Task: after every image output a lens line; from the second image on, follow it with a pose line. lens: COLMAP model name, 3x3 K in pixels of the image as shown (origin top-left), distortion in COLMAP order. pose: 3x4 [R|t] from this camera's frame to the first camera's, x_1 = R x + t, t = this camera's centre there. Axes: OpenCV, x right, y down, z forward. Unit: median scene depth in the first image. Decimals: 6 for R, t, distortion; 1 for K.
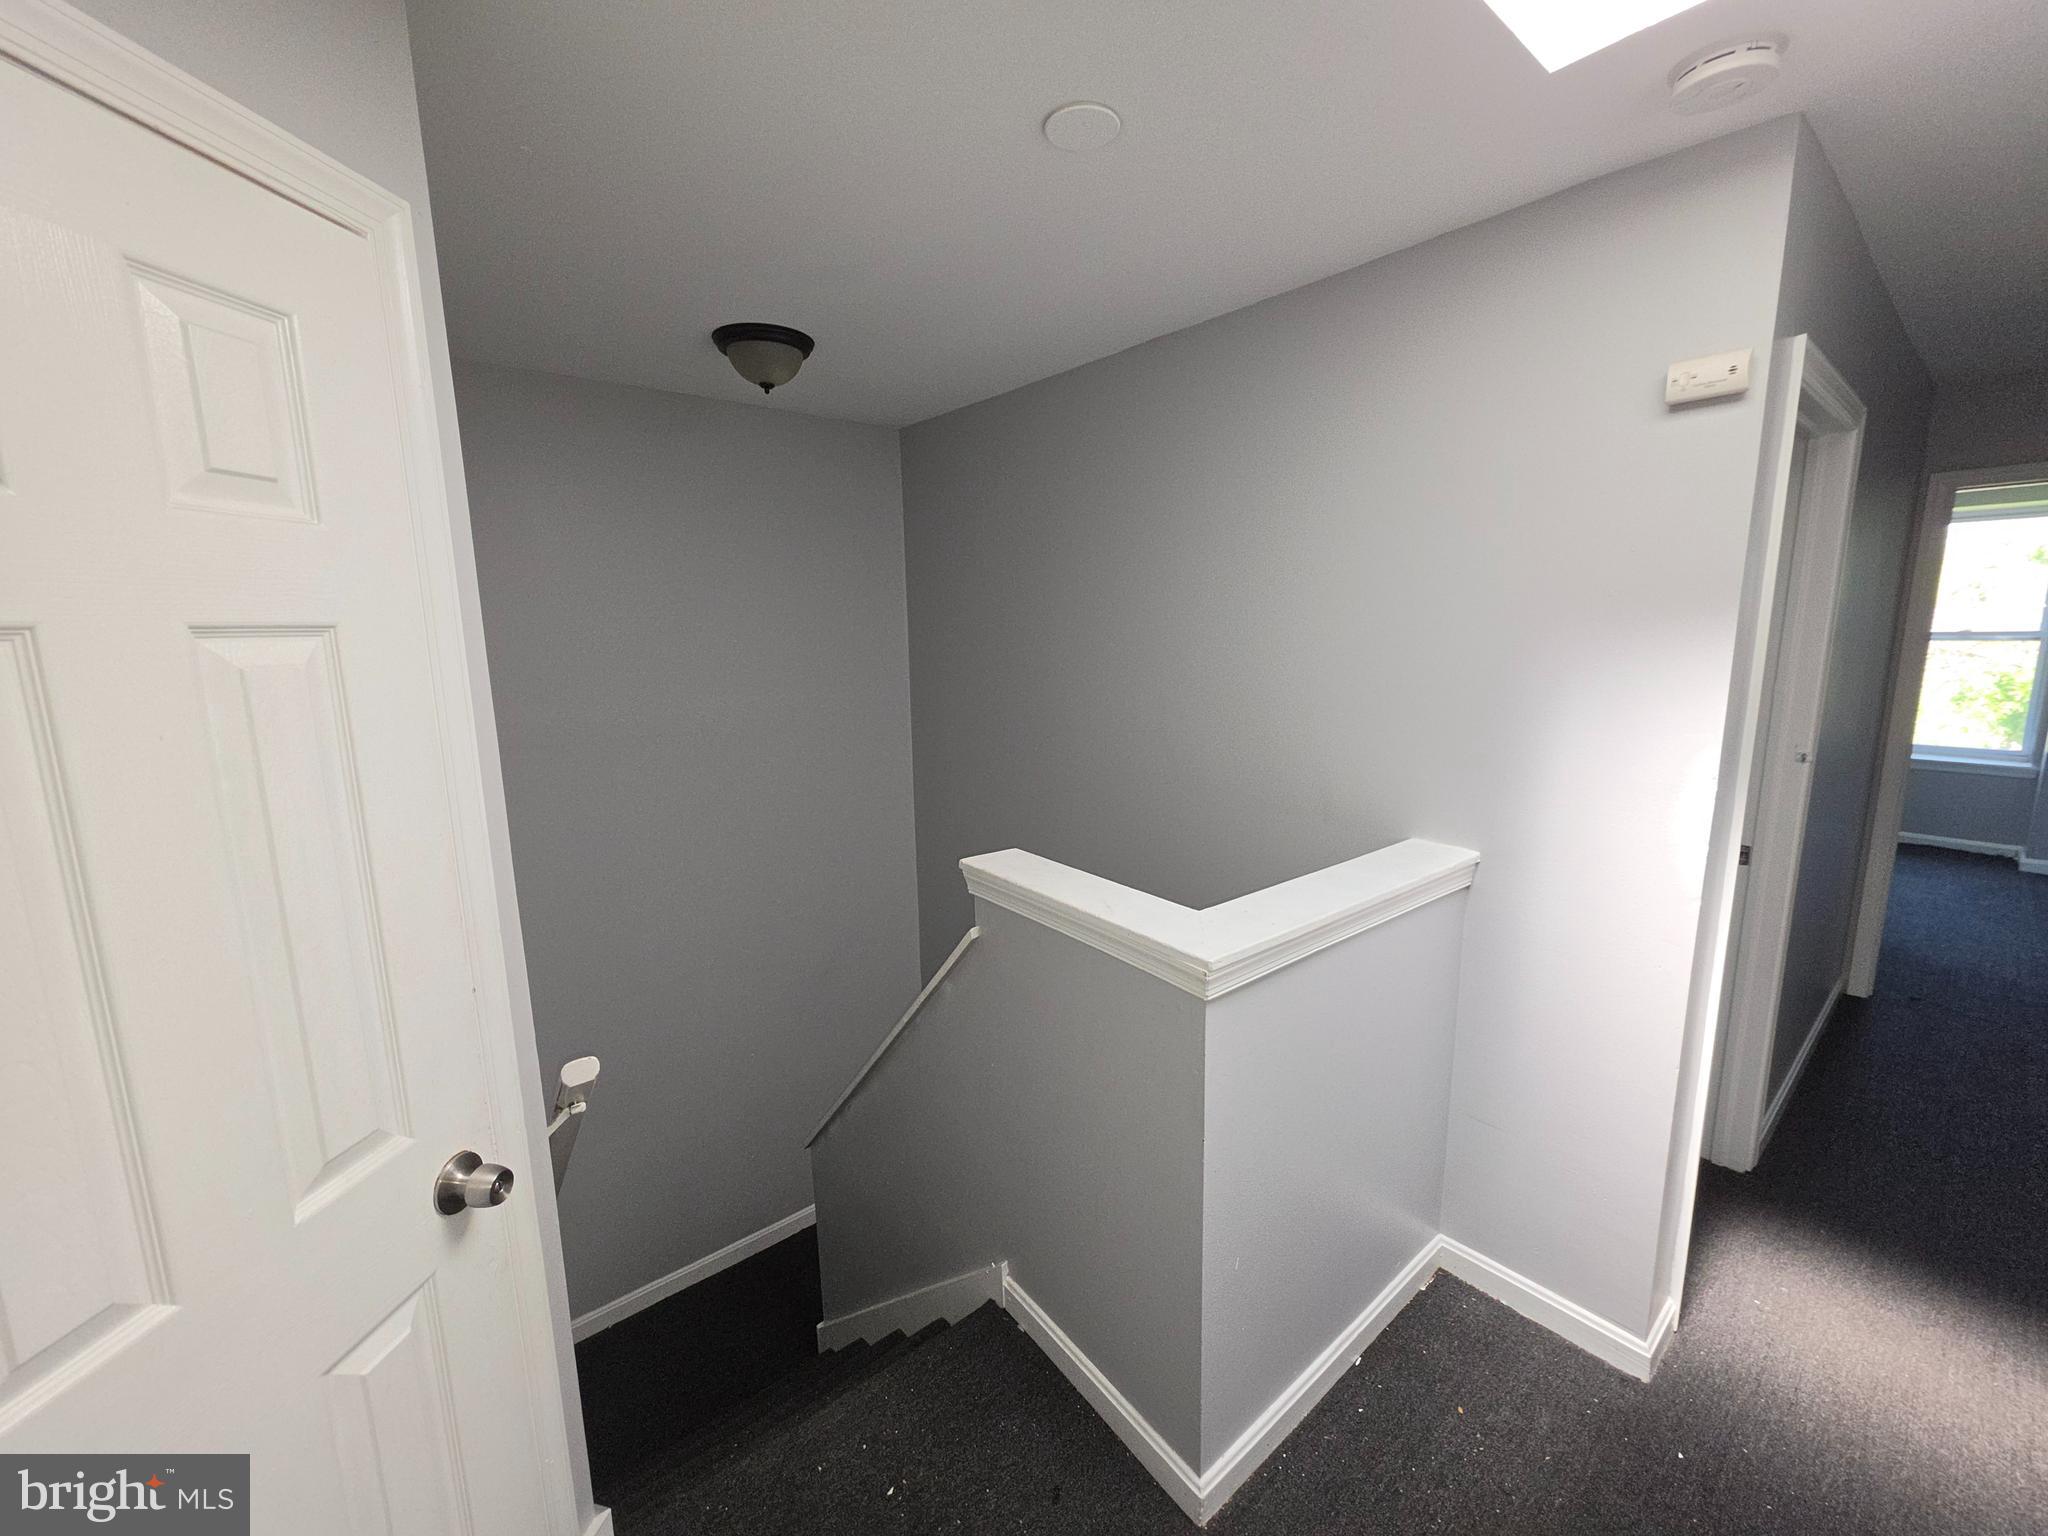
lens RADIAL K [[834.9, 0, 1019.0], [0, 834.9, 764.4], [0, 0, 1]] dist [-0.005810, 0.002089]
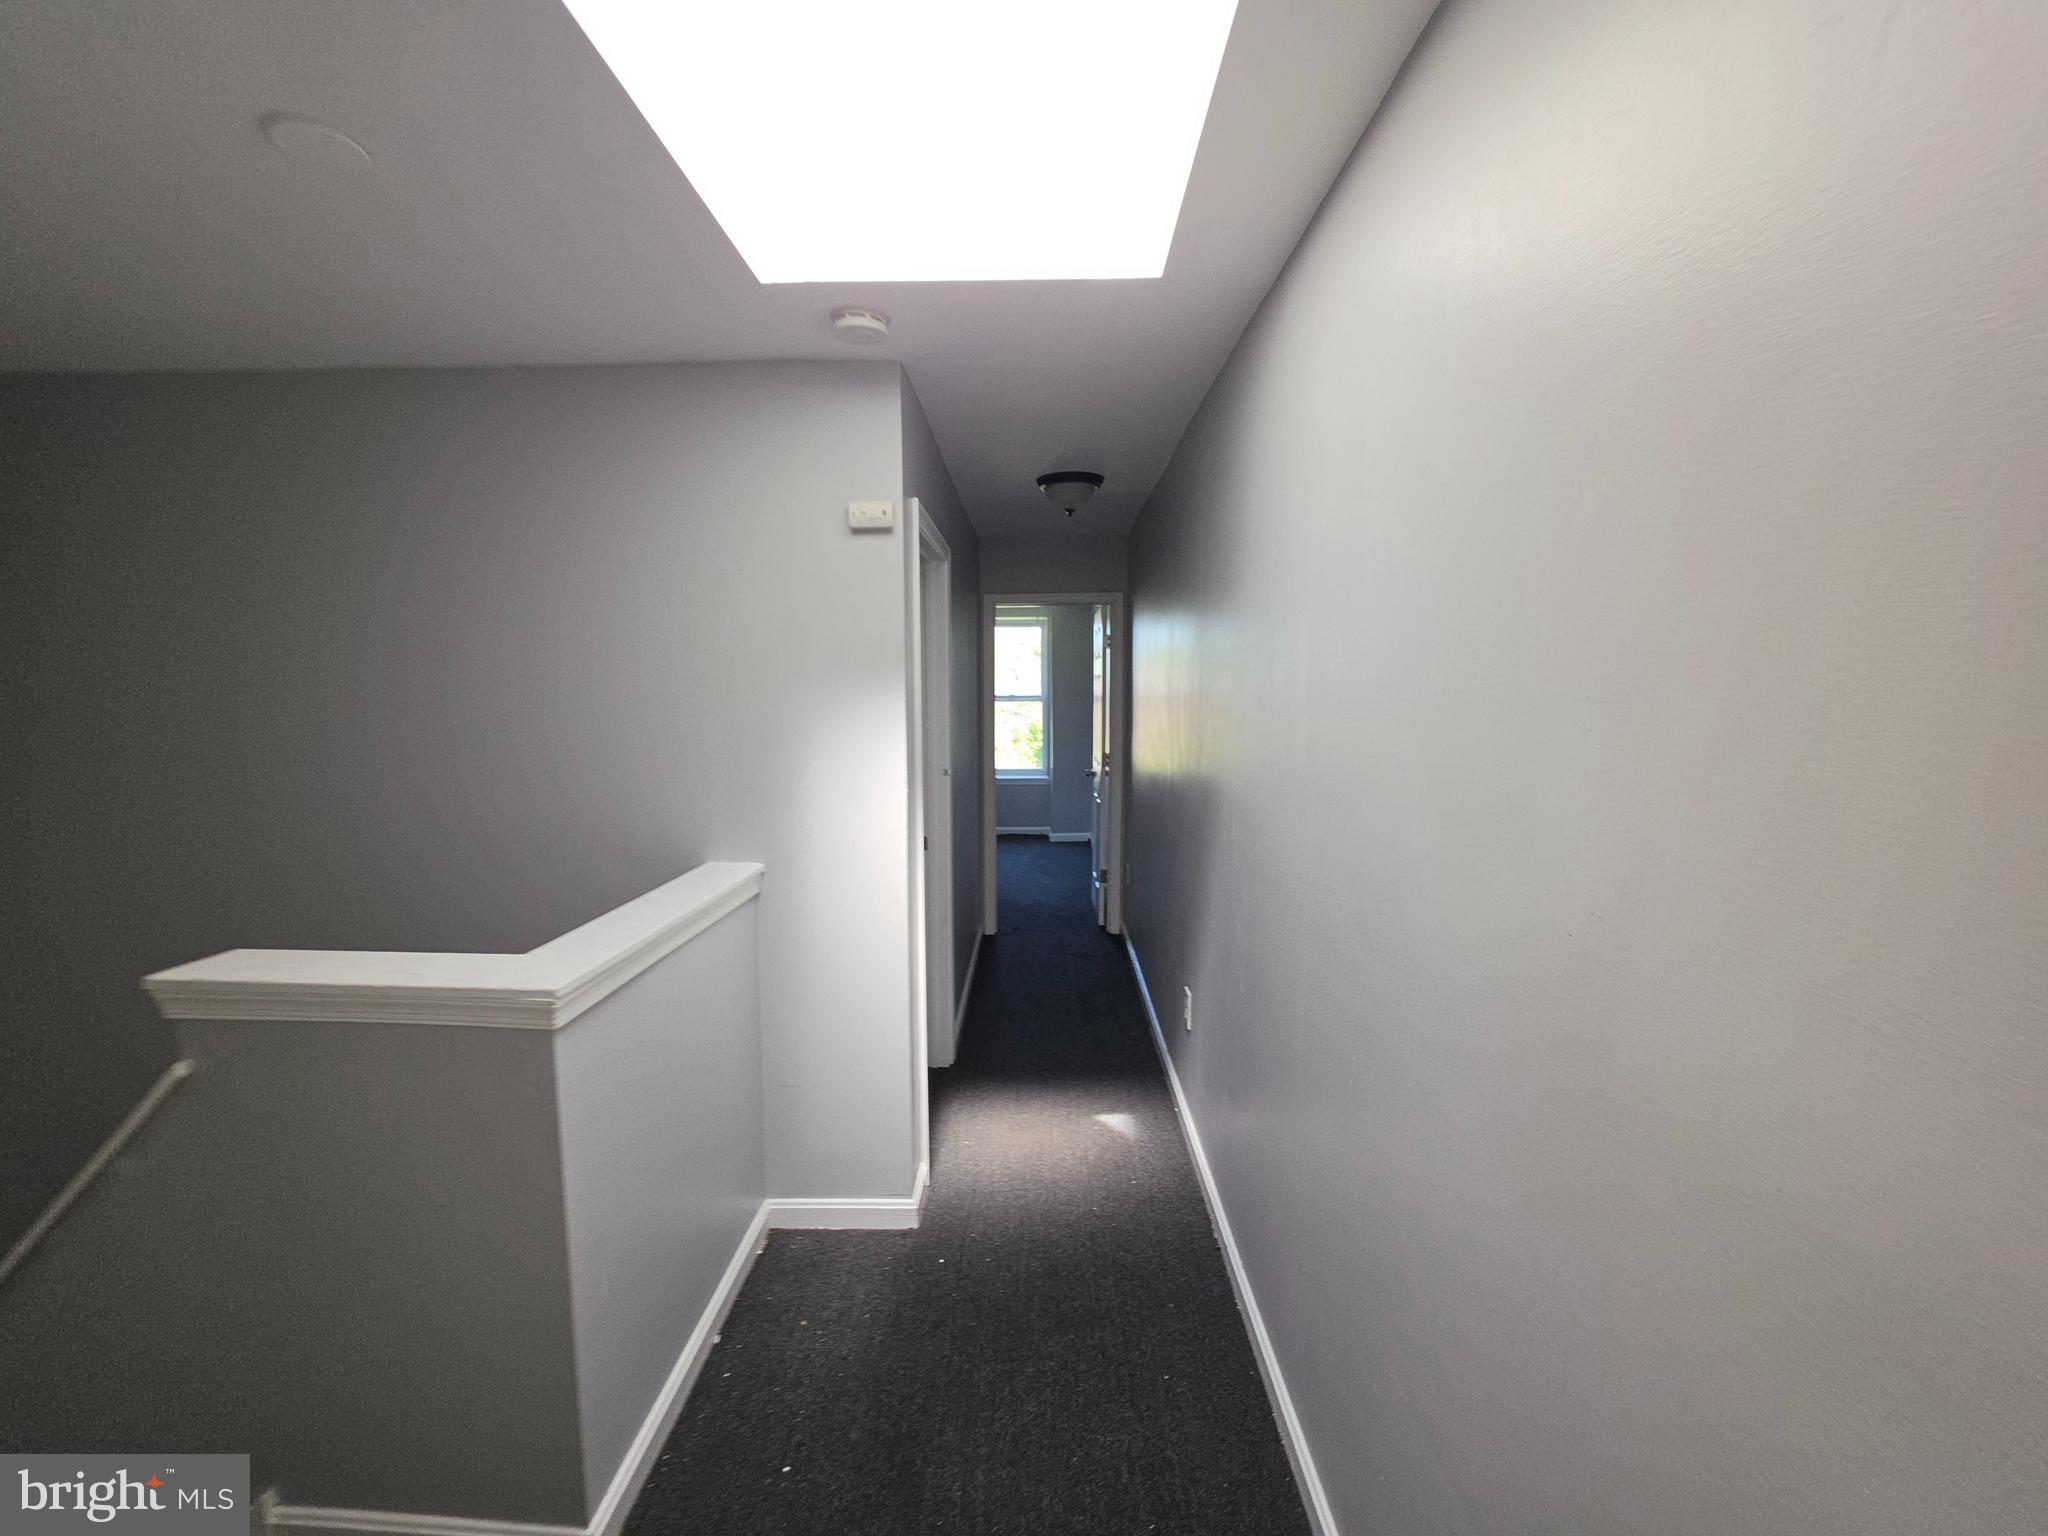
lens RADIAL K [[834.9, 0, 1019.8], [0, 834.9, 767.3], [0, 0, 1]] dist [-0.005810, 0.002089]
pose [[0.657879, -0.059505, 0.750769, -0.112550], [0.118076, 0.992695, -0.024787, 0.040826], [-0.743810, 0.104955, 0.660099, -0.105813]]
